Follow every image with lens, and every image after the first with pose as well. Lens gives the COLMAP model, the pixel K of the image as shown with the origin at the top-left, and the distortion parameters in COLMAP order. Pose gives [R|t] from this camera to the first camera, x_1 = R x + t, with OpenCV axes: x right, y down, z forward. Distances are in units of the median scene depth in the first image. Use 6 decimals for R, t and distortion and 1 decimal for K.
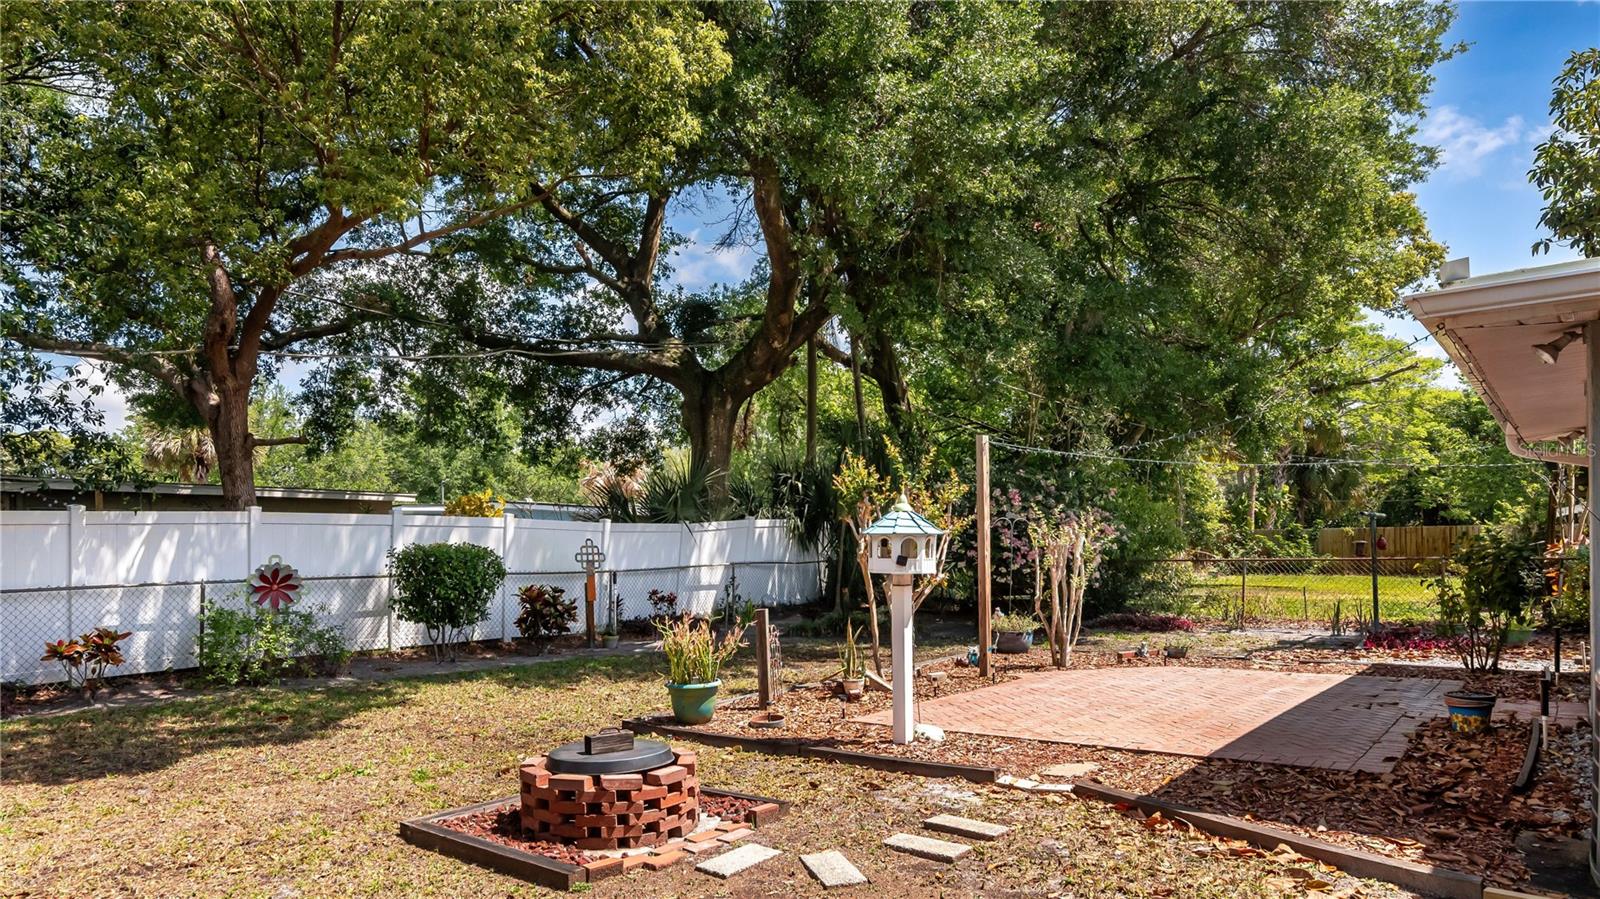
lens RADIAL K [[961.8, 0, 798.8], [0, 961.8, 372.5], [0, 0, 1]] dist [0.000450, 0.000705]
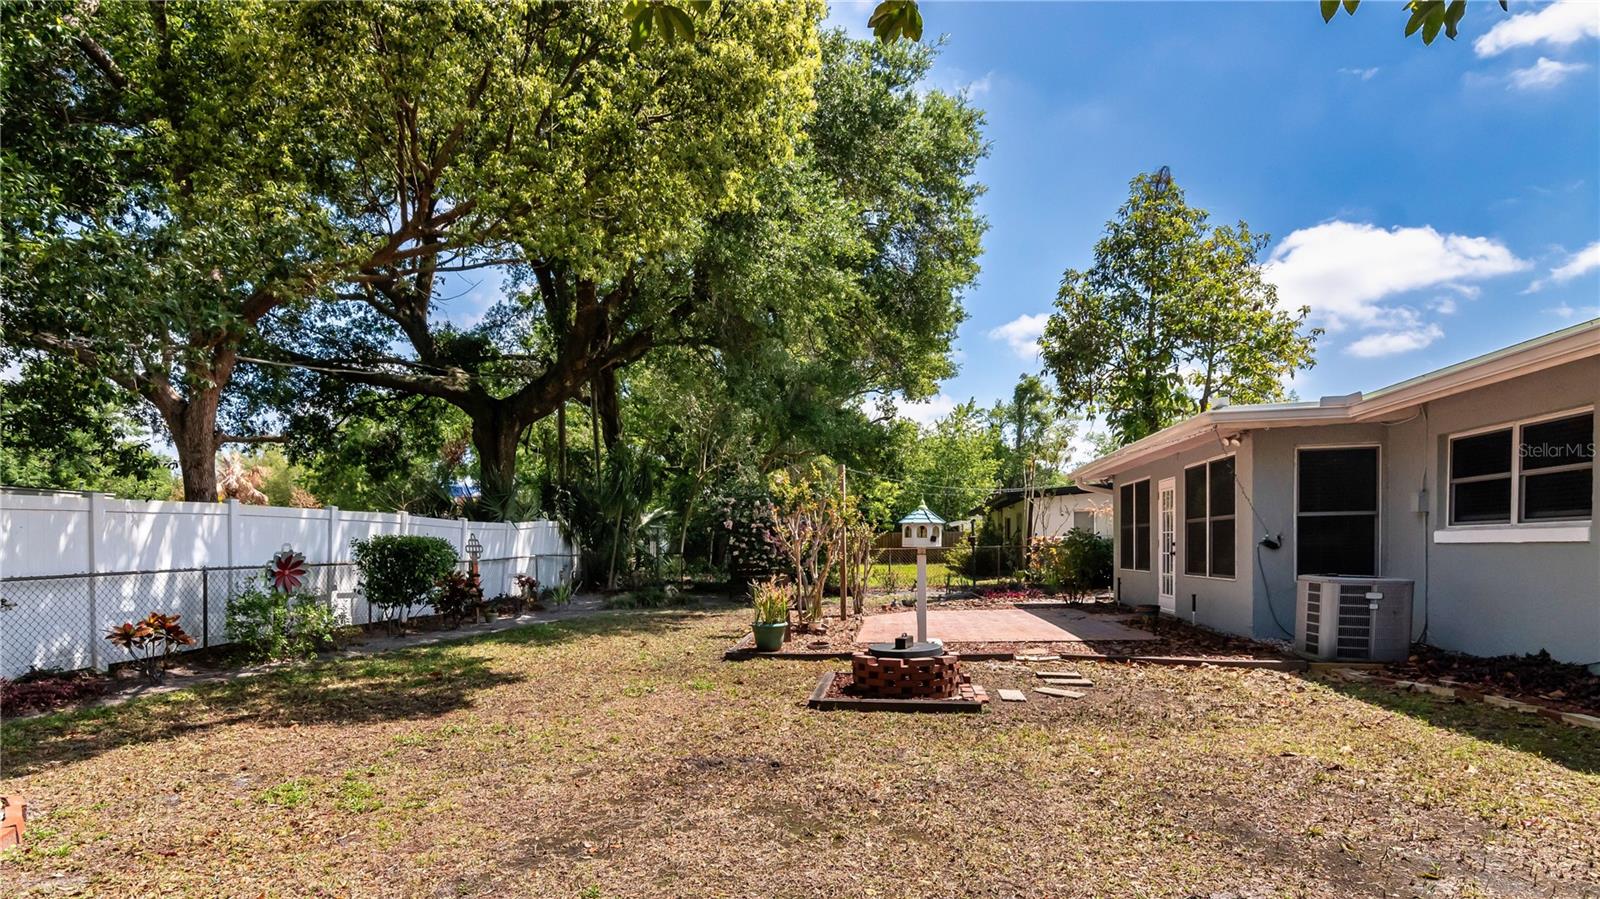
lens RADIAL K [[784.4, 0, 731.2], [0, 784.4, 409.6], [0, 0, 1]] dist [0.001122, 0.000901]
pose [[0.886012, 0.077277, 0.457178, -0.568967], [-0.076869, 0.996850, -0.019525, 0.017354], [-0.457247, -0.017844, 0.889161, -0.031048]]
